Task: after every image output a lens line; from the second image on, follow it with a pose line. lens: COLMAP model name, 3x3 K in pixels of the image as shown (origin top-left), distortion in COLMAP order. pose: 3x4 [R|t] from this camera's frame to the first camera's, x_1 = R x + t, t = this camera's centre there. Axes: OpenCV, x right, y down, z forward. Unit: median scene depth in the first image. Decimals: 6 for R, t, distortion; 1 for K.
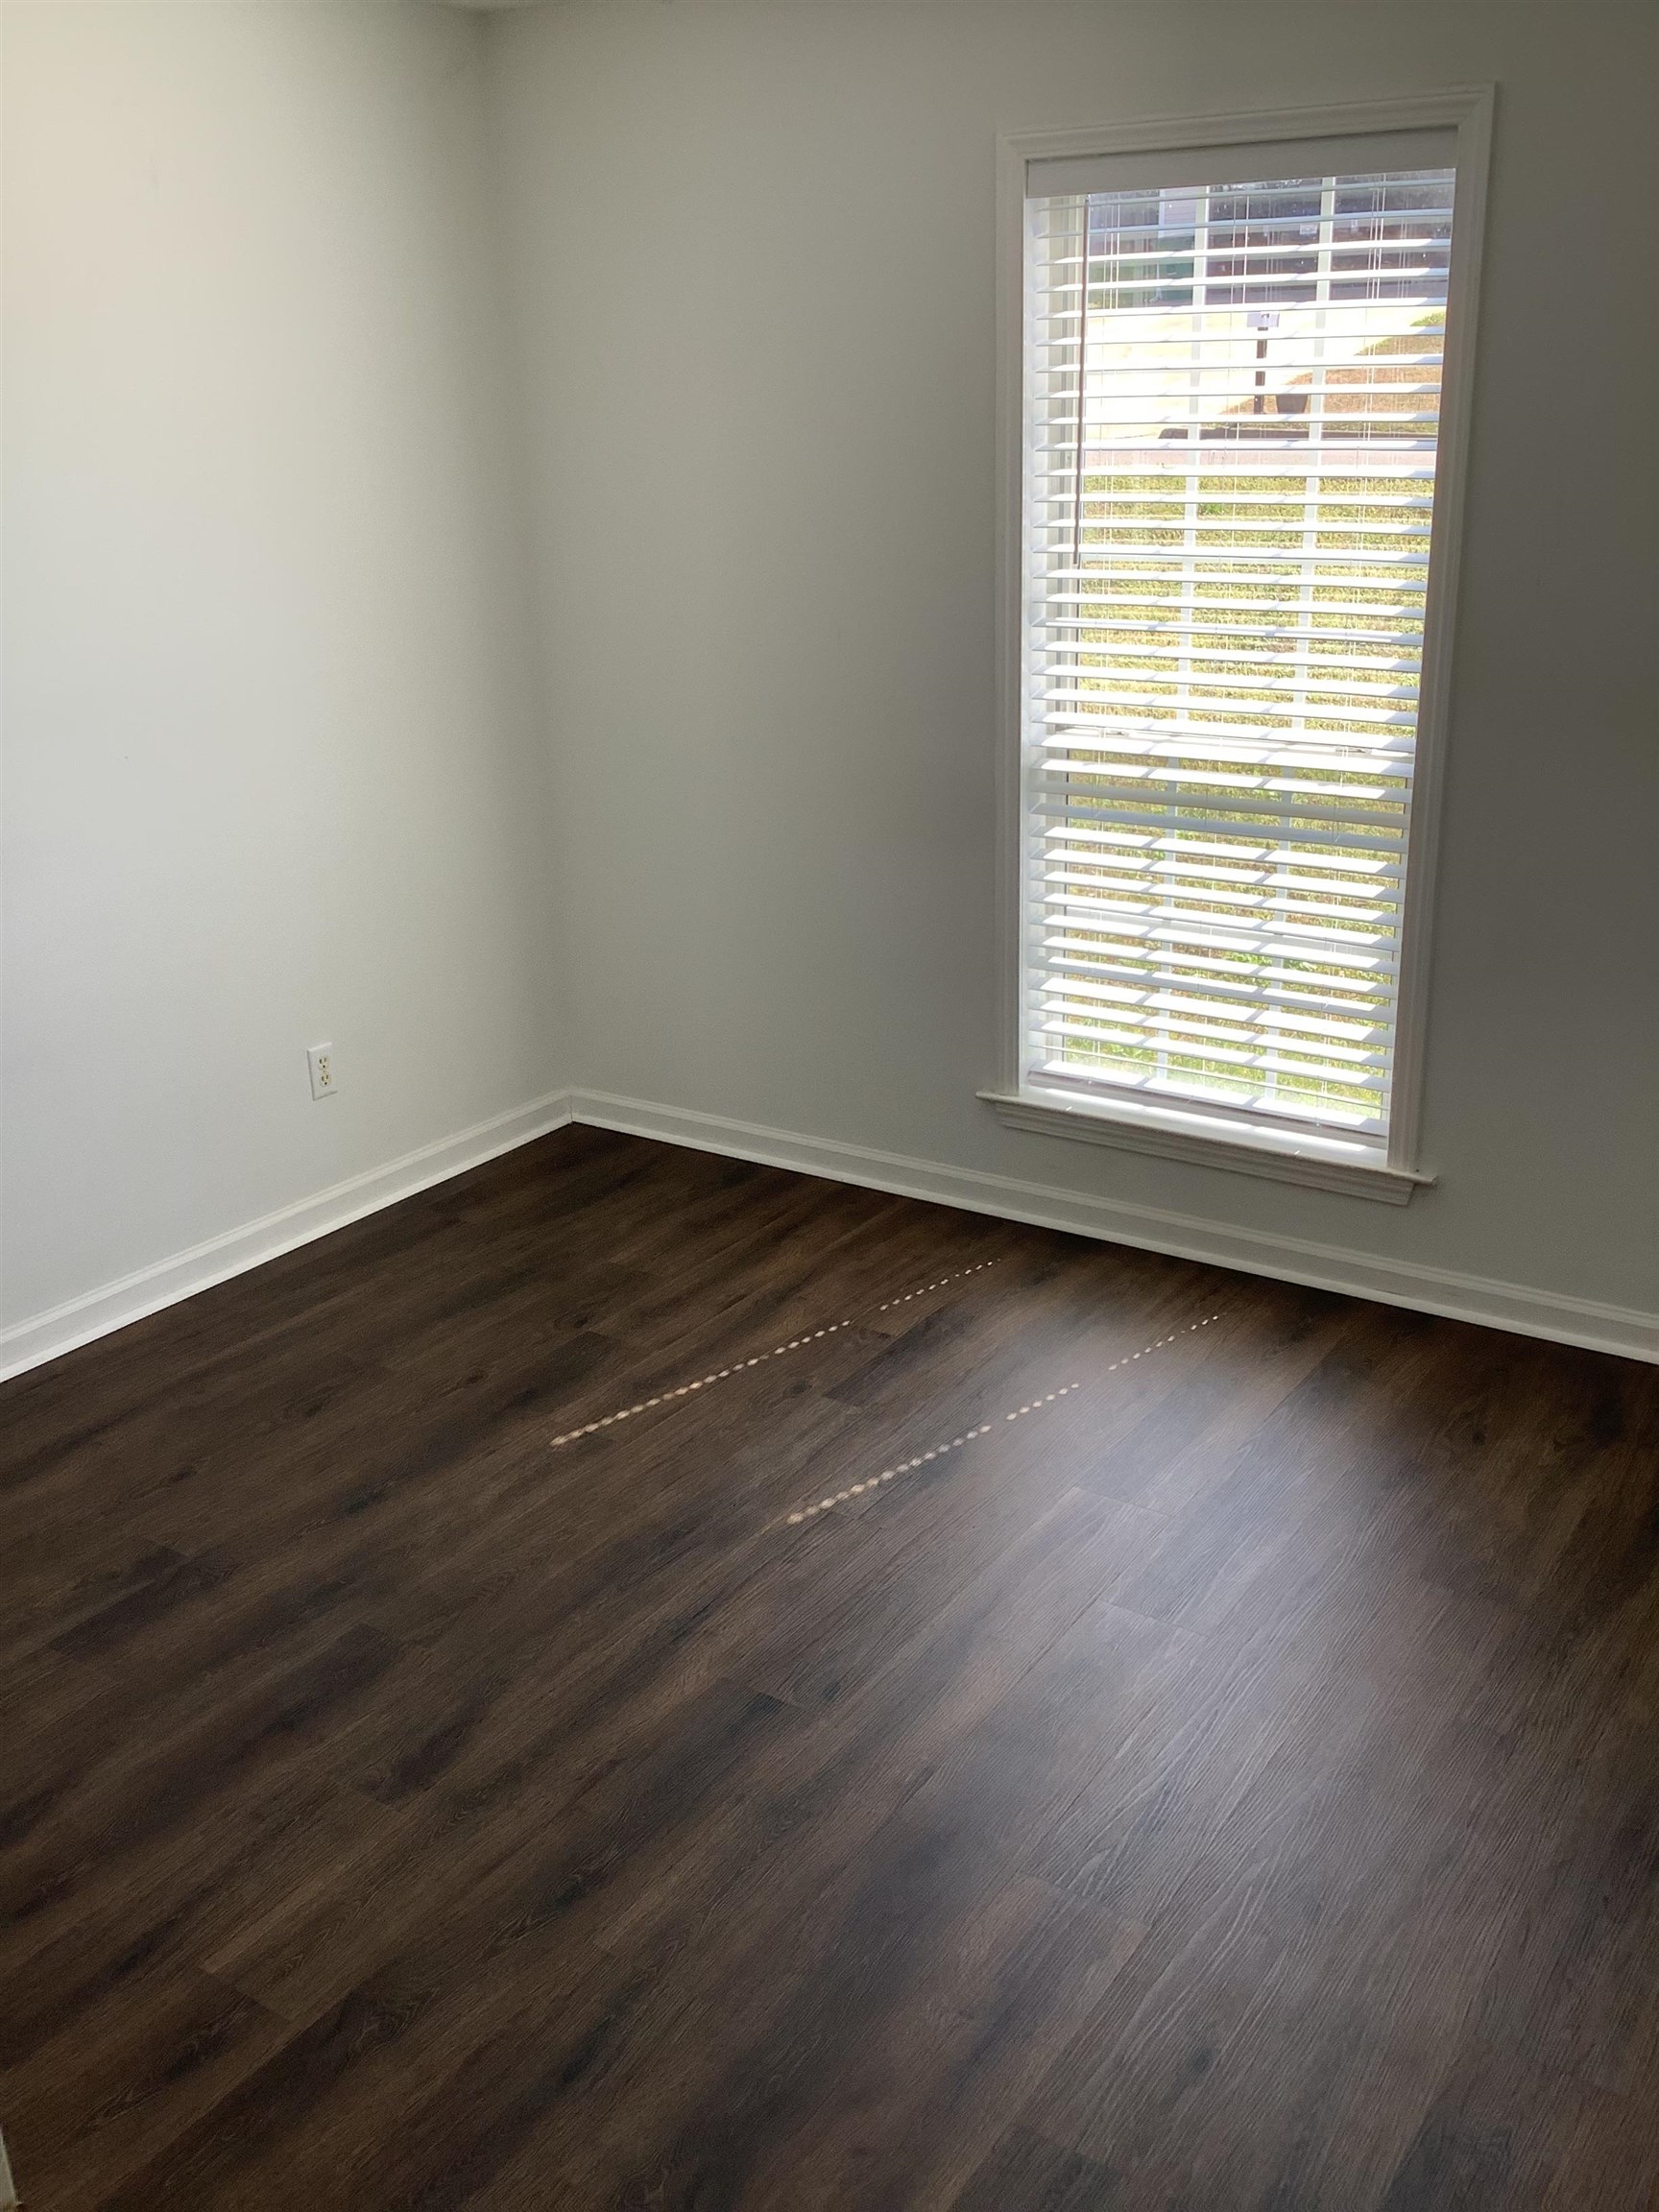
lens RADIAL K [[2040.6, 0, 829.5], [0, 2040.6, 1106.0], [0, 0, 1]] dist [0.067254, -0.010192]
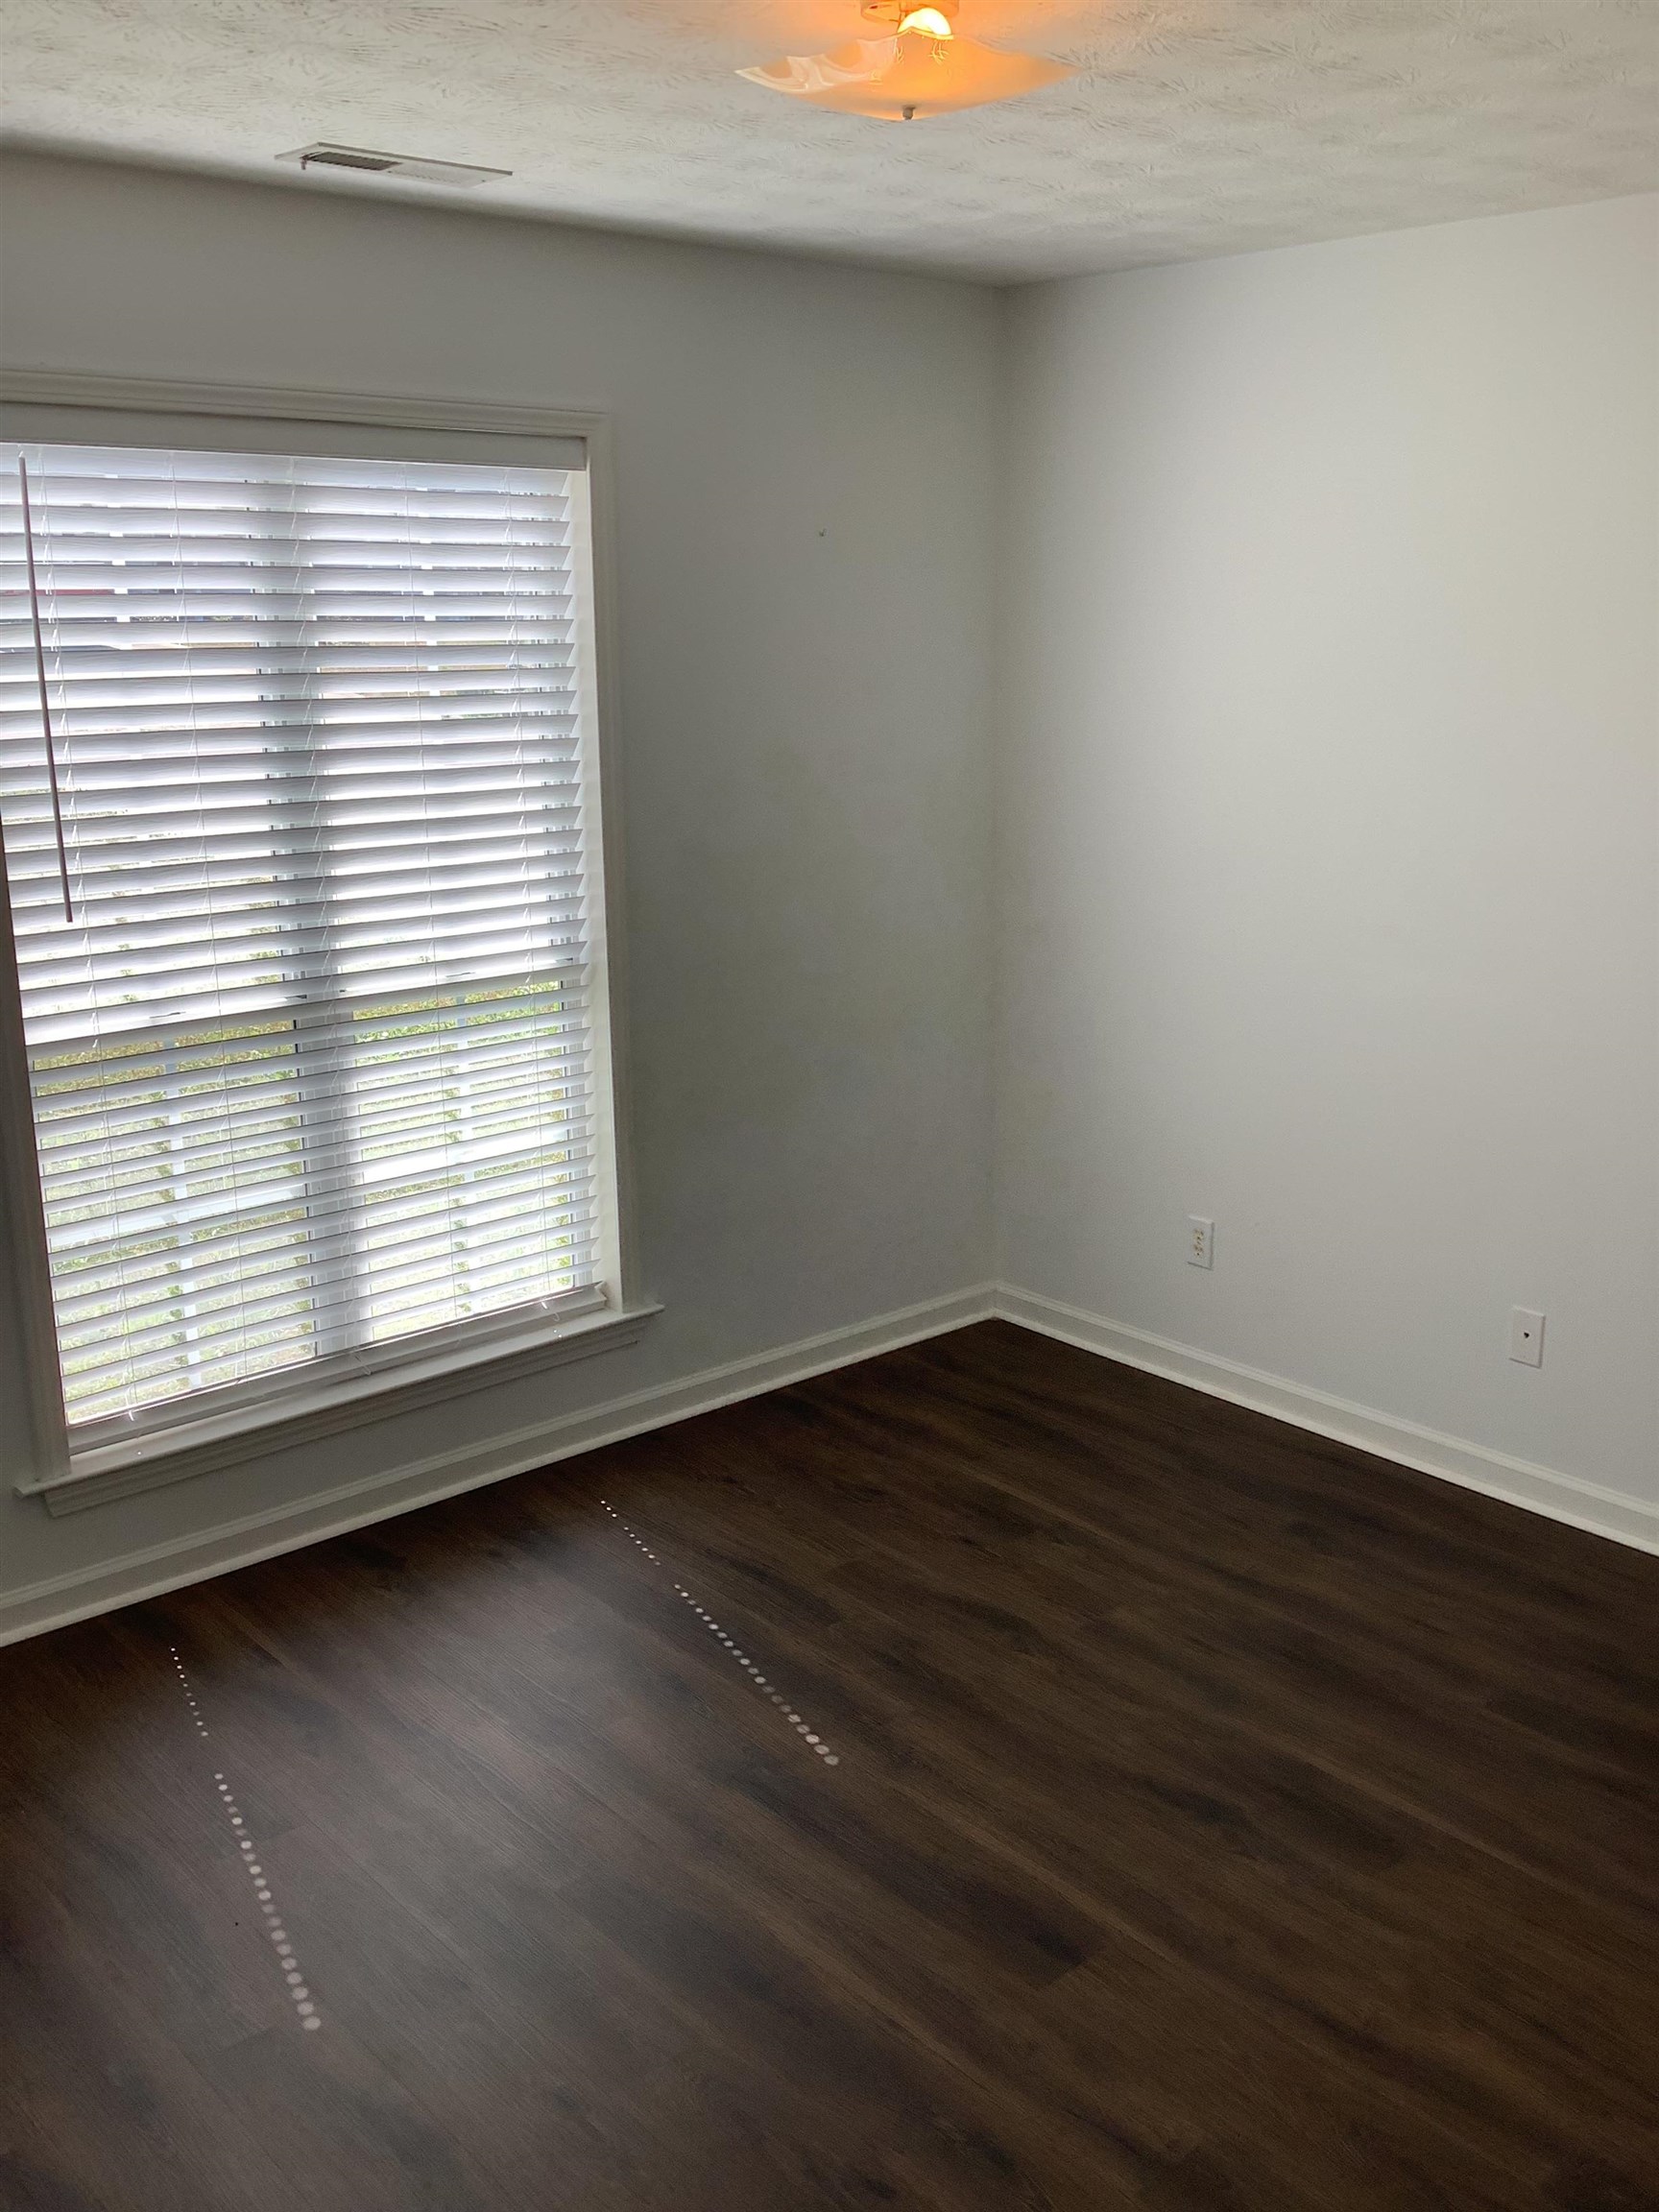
lens RADIAL K [[2040.6, 0, 829.5], [0, 2040.6, 1106.0], [0, 0, 1]] dist [0.067254, -0.010192]
pose [[0.265481, -0.198254, 0.943512, -0.730210], [0.351979, 0.931011, 0.096589, -0.143515], [-0.897569, 0.306454, 0.316947, 0.509194]]
